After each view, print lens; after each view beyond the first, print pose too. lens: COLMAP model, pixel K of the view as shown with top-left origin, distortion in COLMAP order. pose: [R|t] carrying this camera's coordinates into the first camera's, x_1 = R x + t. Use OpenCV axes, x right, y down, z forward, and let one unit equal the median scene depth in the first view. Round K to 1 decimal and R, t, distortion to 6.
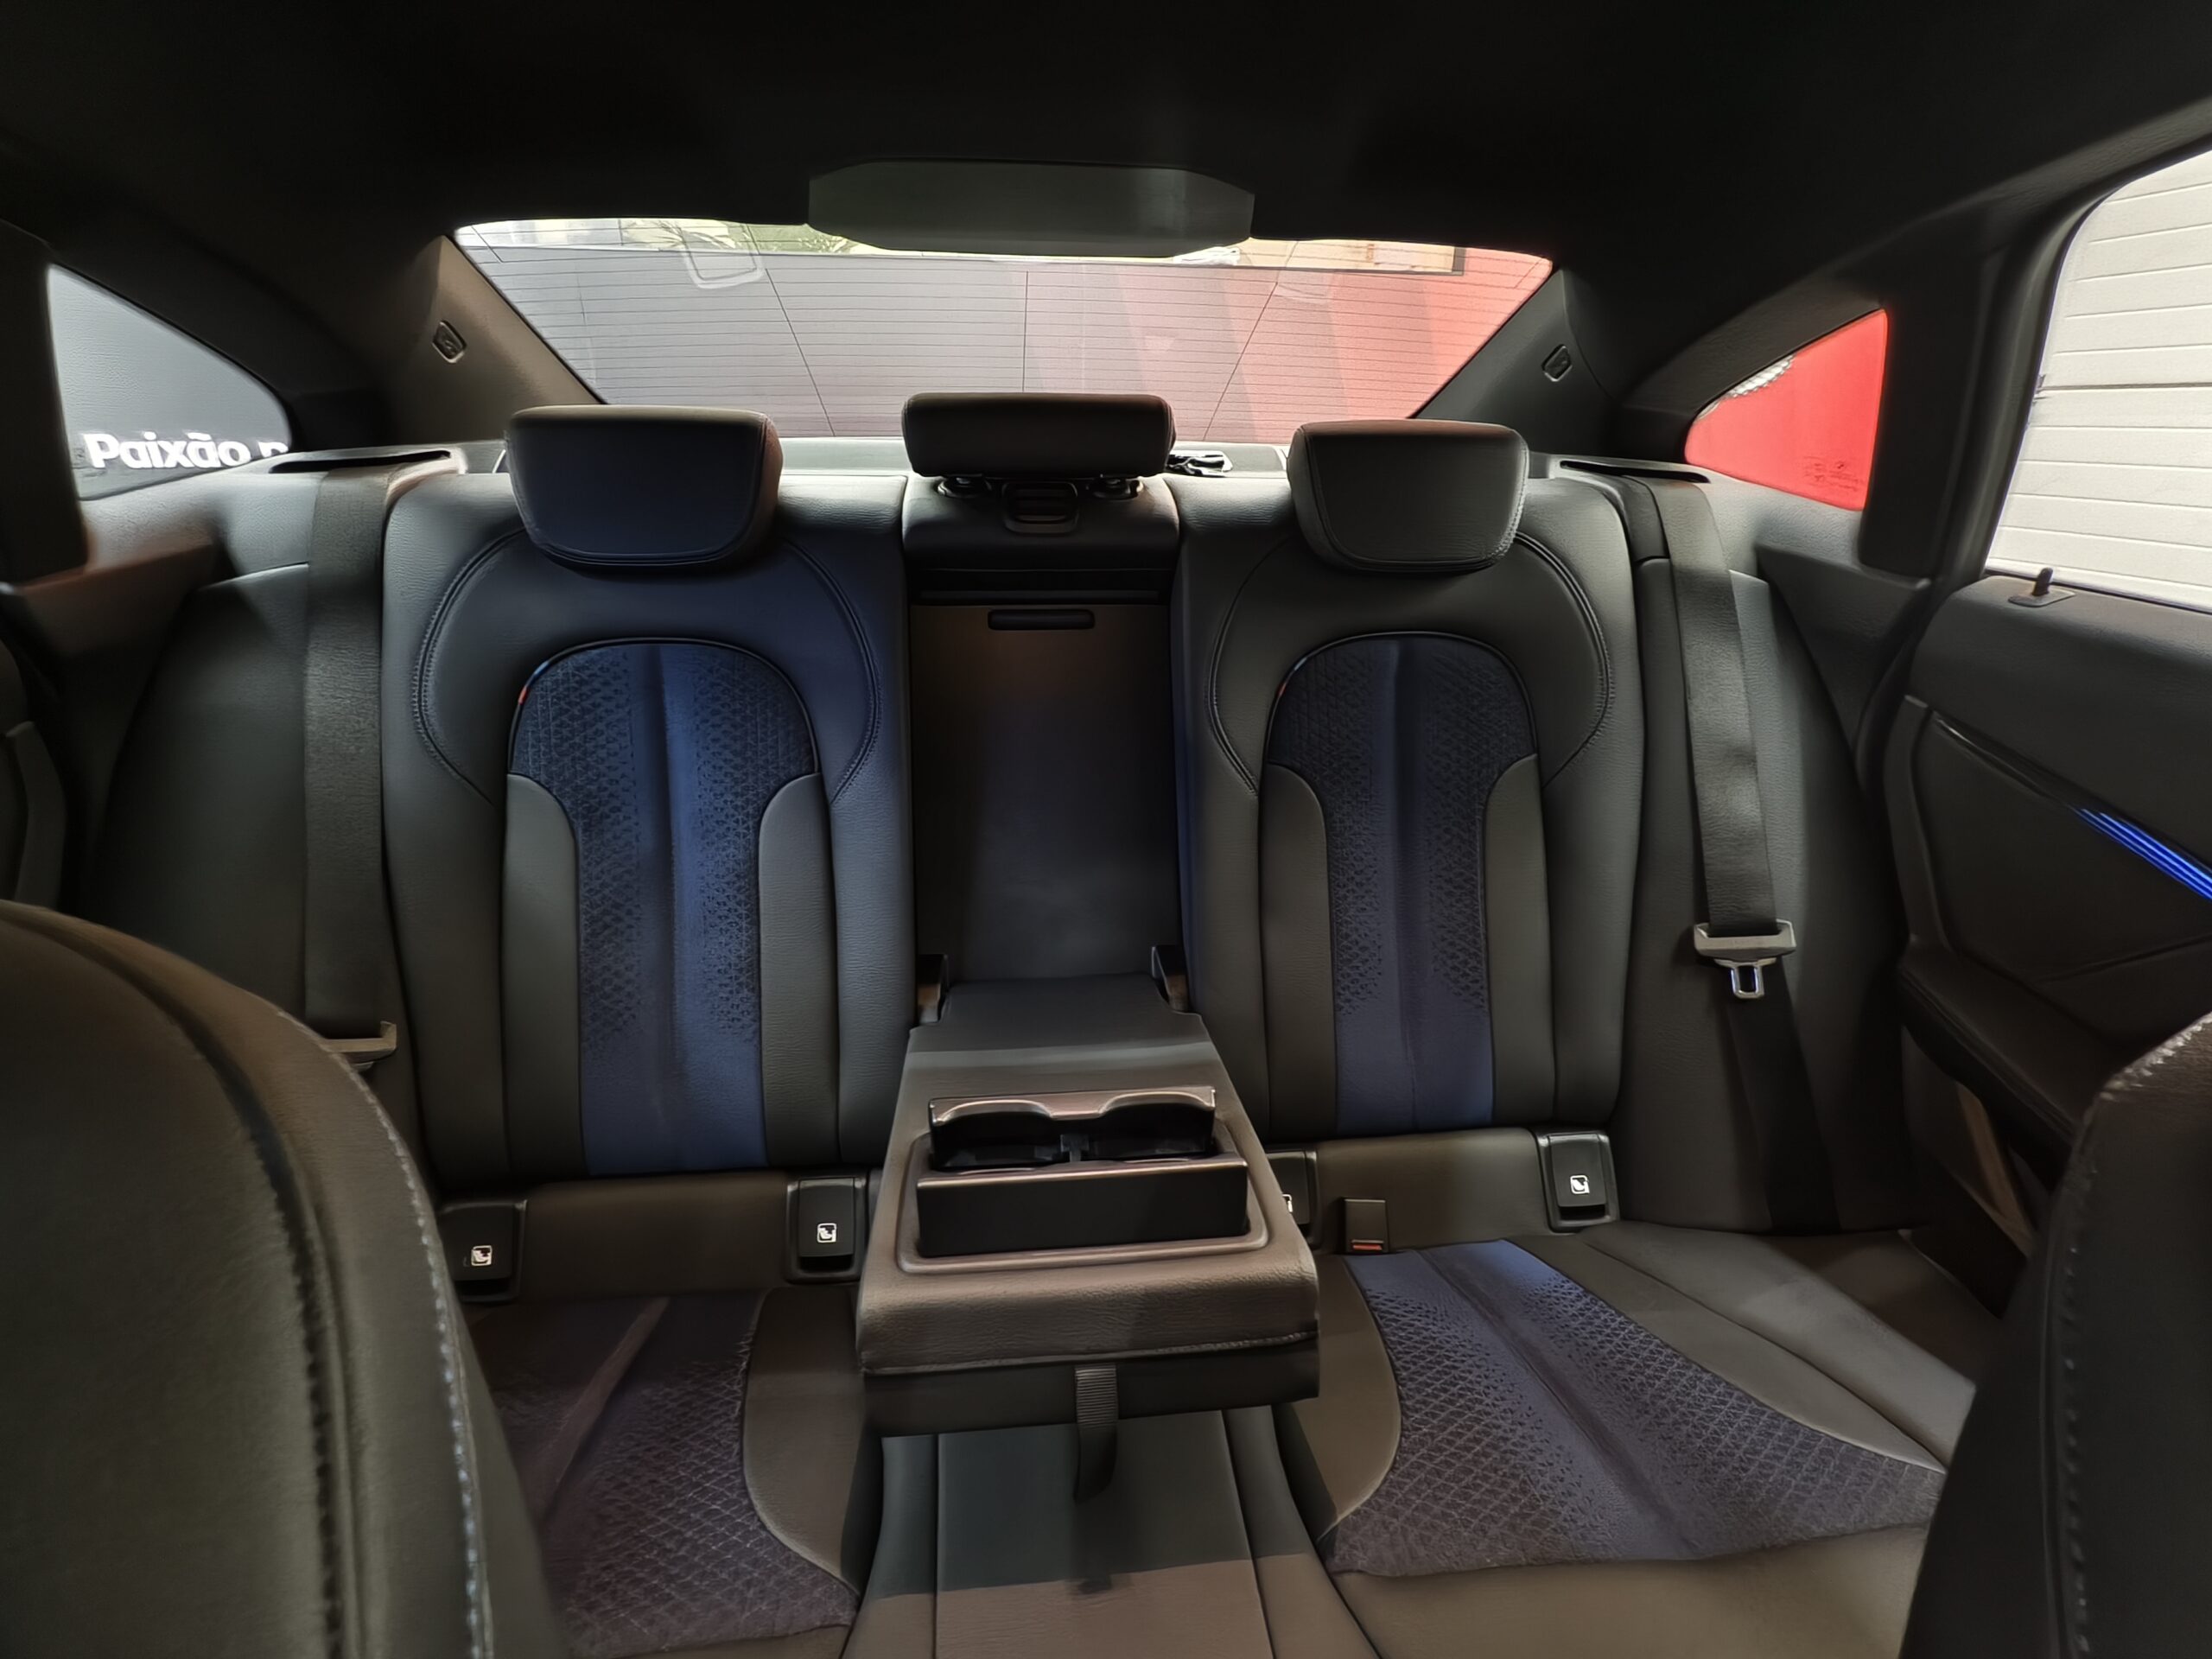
lens RADIAL K [[999.2, 0, 1108.1], [0, 999.2, 833.2], [0, 0, 1]] dist [-0.000429, 0.000028]
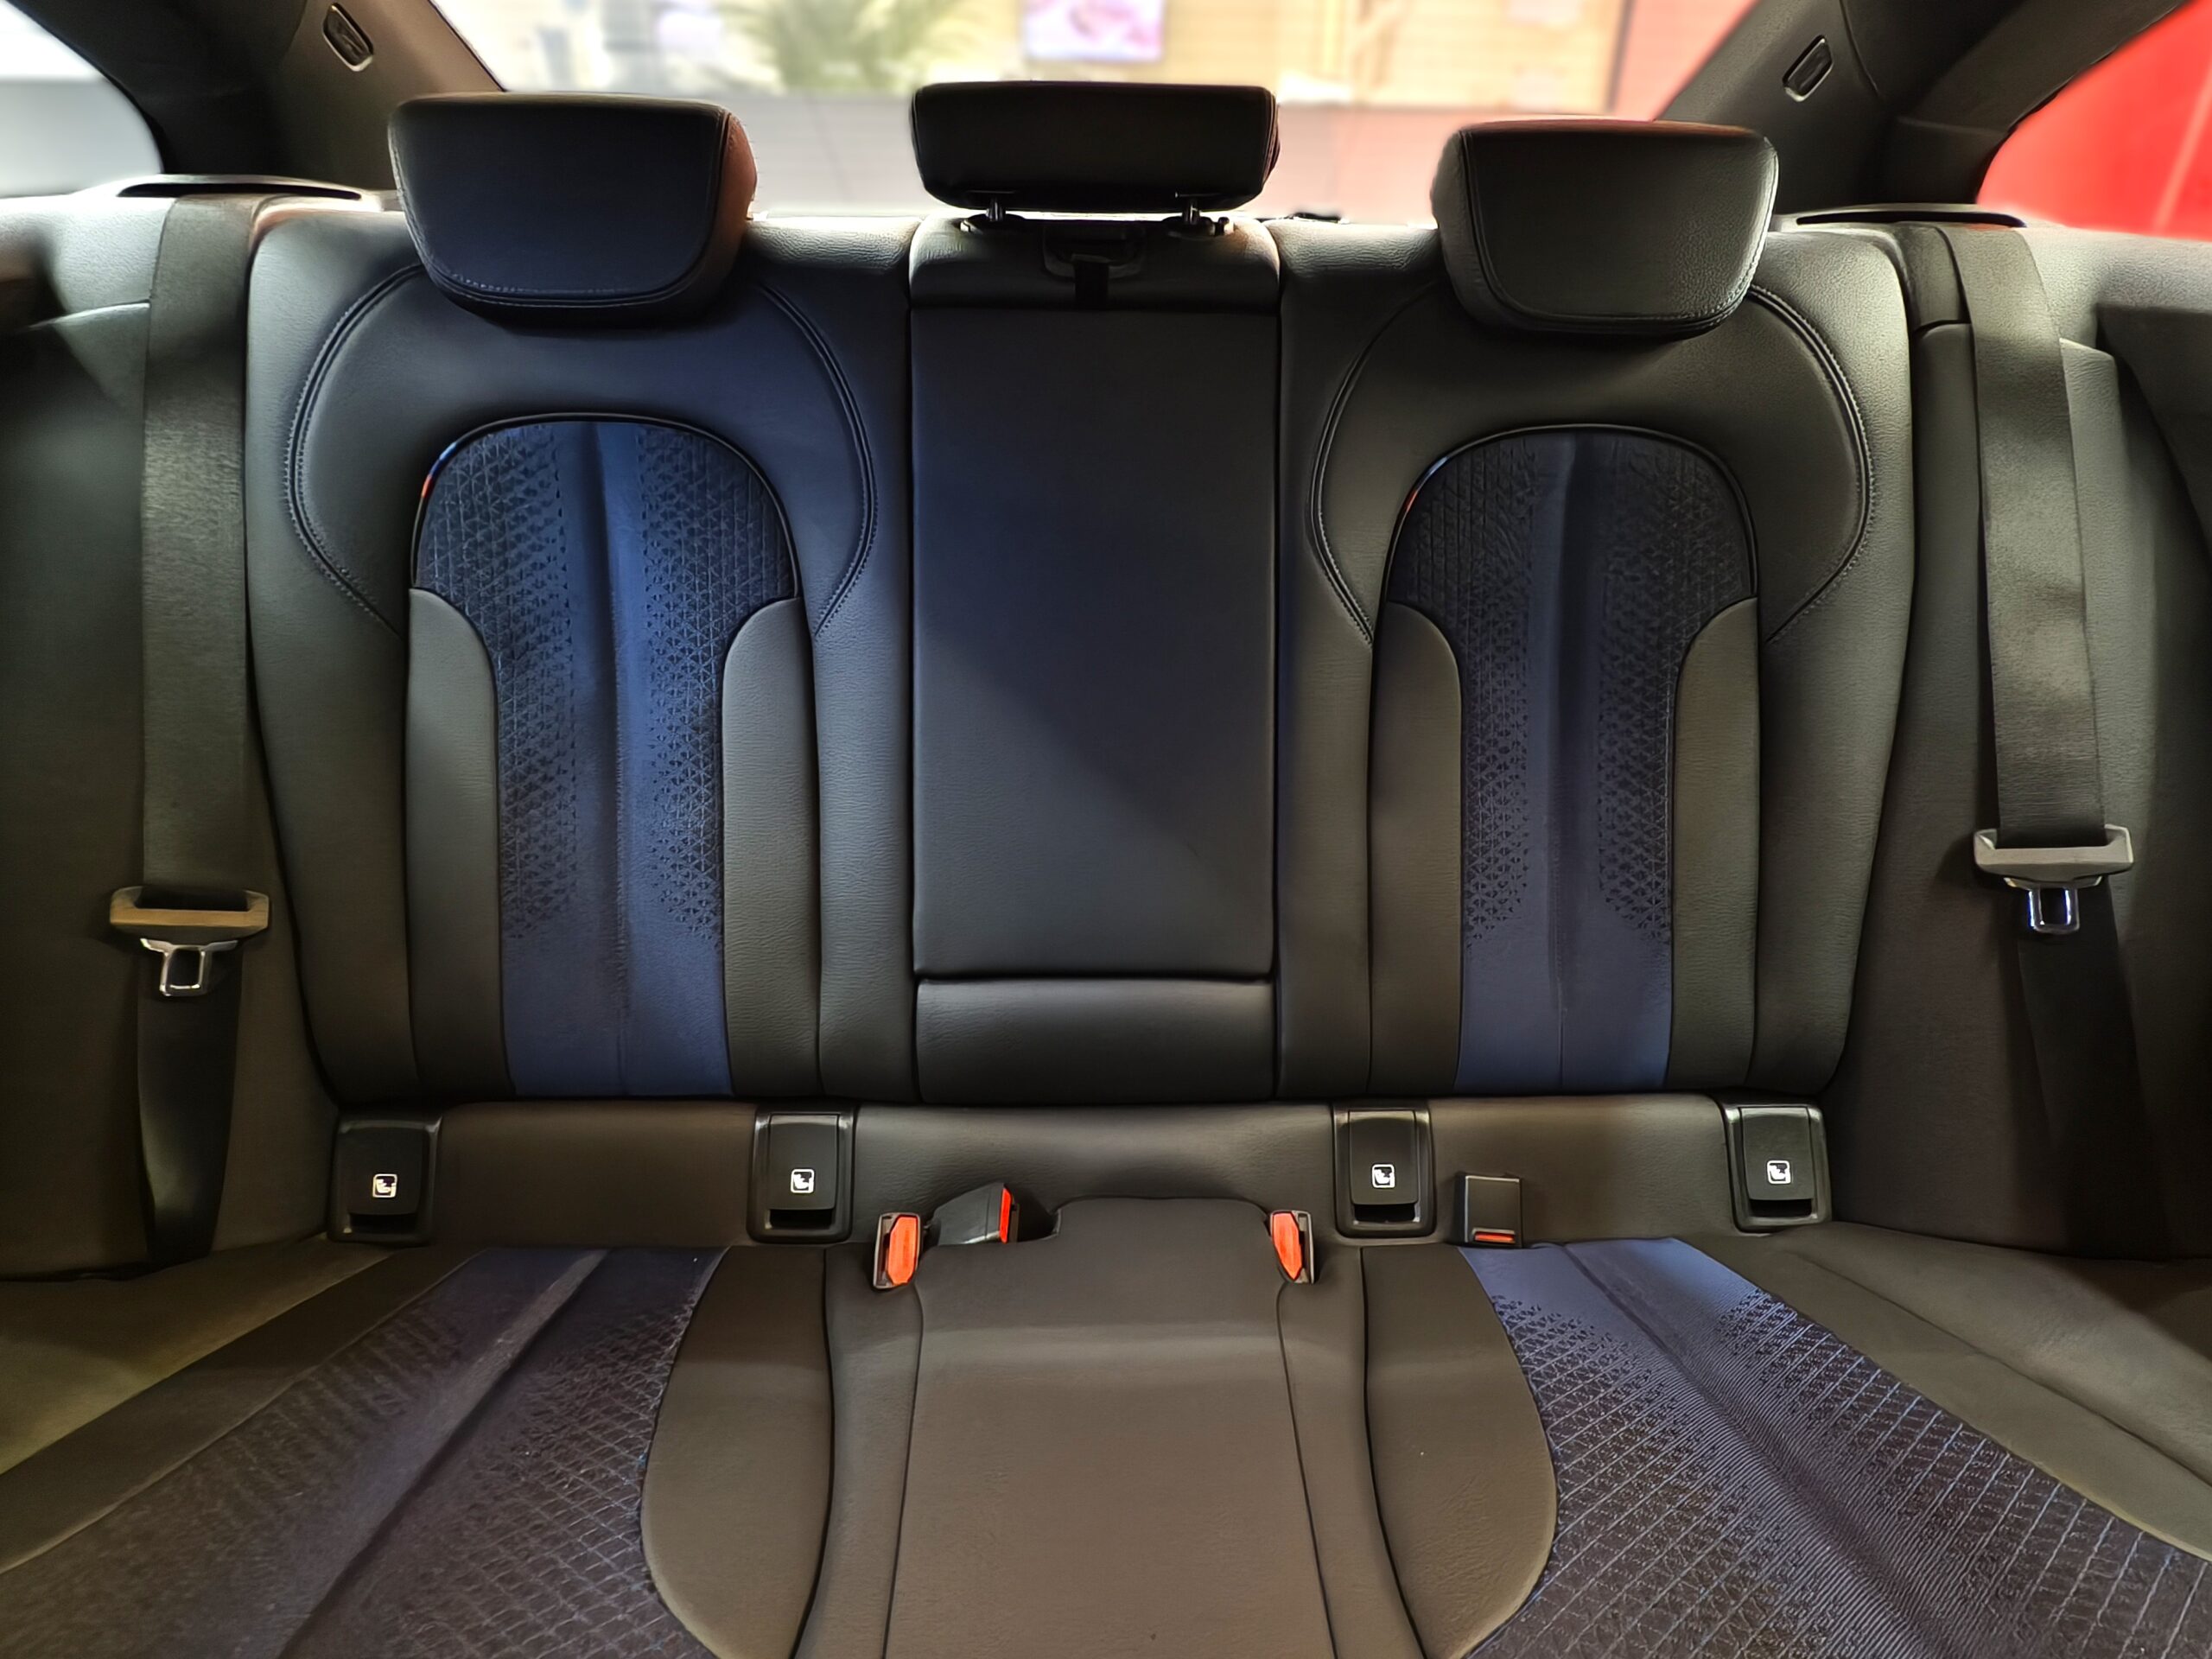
lens RADIAL K [[1039.7, 0, 1108.9], [0, 1039.7, 830.1], [0, 0, 1]] dist [-0.002224, 0.000018]
pose [[0.997038, 0.031394, -0.070210, 0.011383], [-0.027538, 0.998093, 0.055241, 0.066822], [0.071810, -0.053144, 0.996002, 0.203213]]
